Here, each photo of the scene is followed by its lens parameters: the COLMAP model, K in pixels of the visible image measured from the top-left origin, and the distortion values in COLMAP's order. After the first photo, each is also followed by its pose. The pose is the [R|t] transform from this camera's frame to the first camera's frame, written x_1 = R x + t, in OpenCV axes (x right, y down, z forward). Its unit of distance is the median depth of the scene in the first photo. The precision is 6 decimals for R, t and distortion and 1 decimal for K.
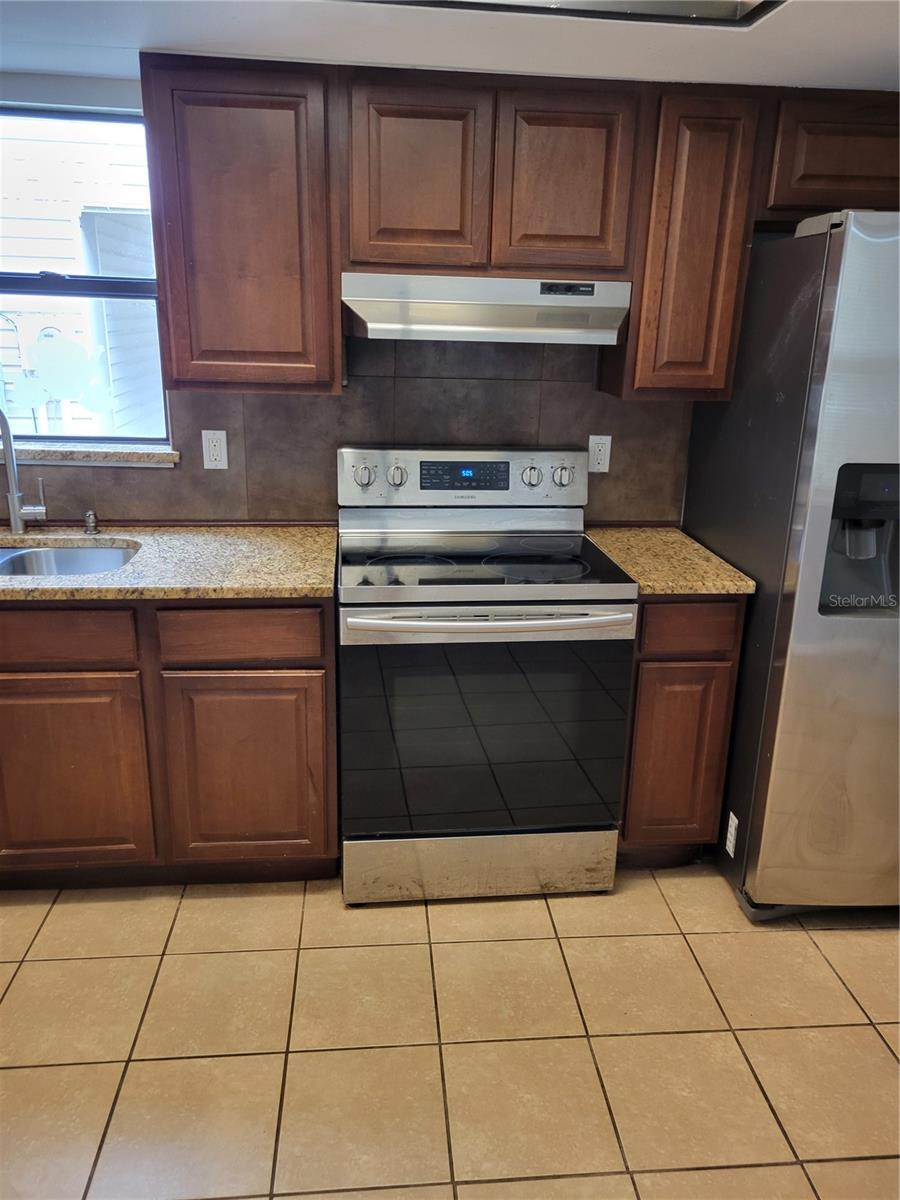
lens RADIAL K [[904.3, 0, 441.2], [0, 904.3, 603.4], [0, 0, 1]] dist [0.045056, -0.009012]
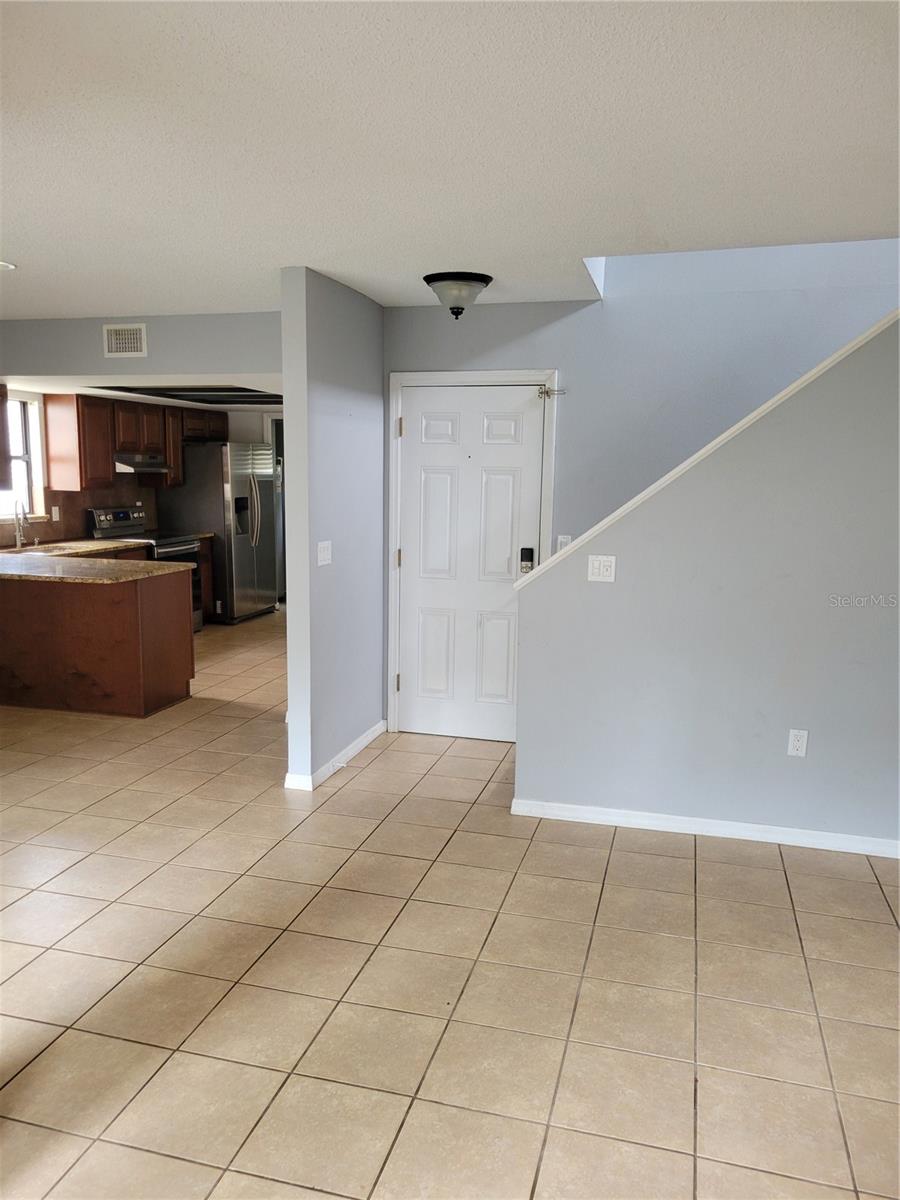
lens RADIAL K [[904.3, 0, 441.2], [0, 904.3, 603.4], [0, 0, 1]] dist [0.045056, -0.009012]
pose [[0.359231, -0.158279, 0.919729, -2.567912], [0.290318, 0.955567, 0.051053, 0.308318], [-0.886943, 0.248674, 0.389221, -1.116079]]
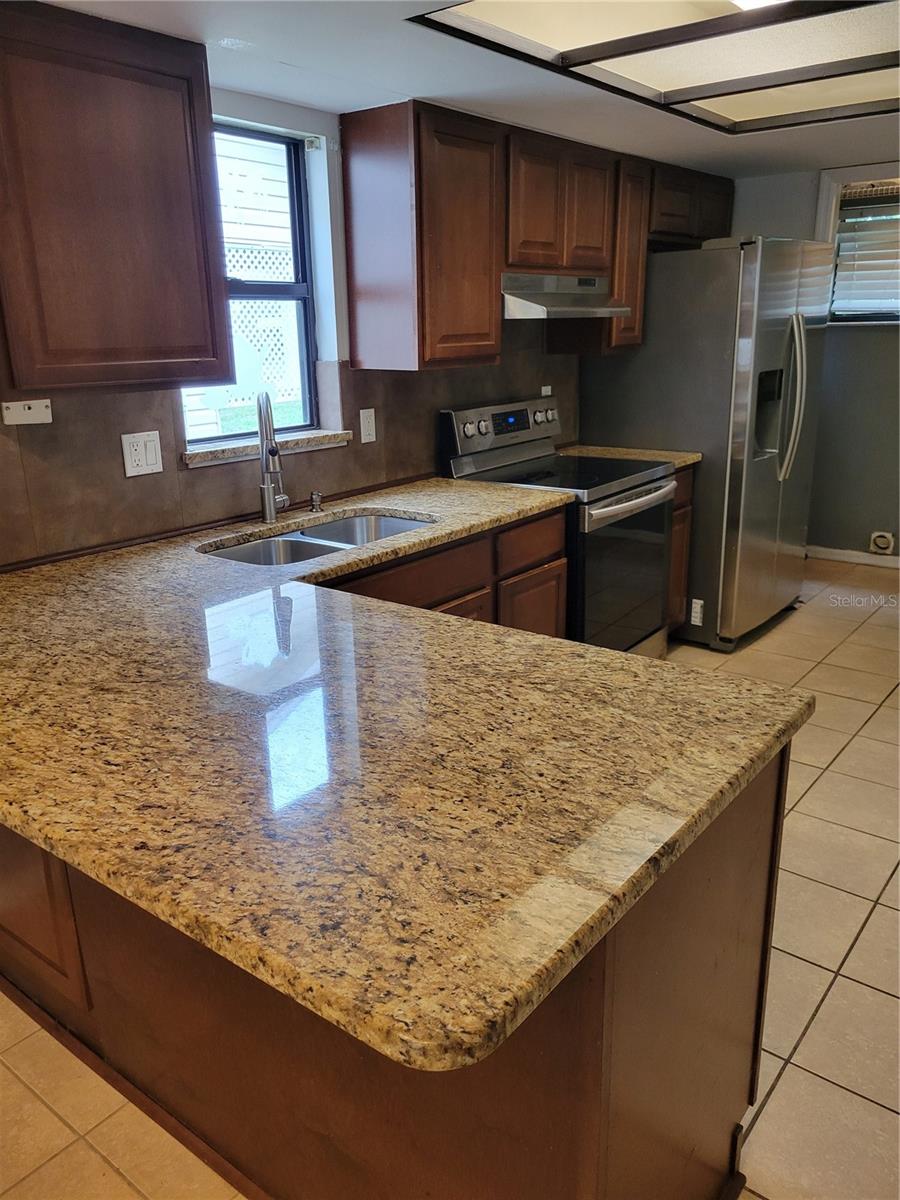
lens RADIAL K [[904.3, 0, 441.2], [0, 904.3, 603.4], [0, 0, 1]] dist [0.045056, -0.009012]
pose [[0.694096, -0.252199, 0.674260, -1.096795], [0.259941, 0.961236, 0.091951, -0.032704], [-0.671314, 0.111445, 0.732747, 0.106296]]
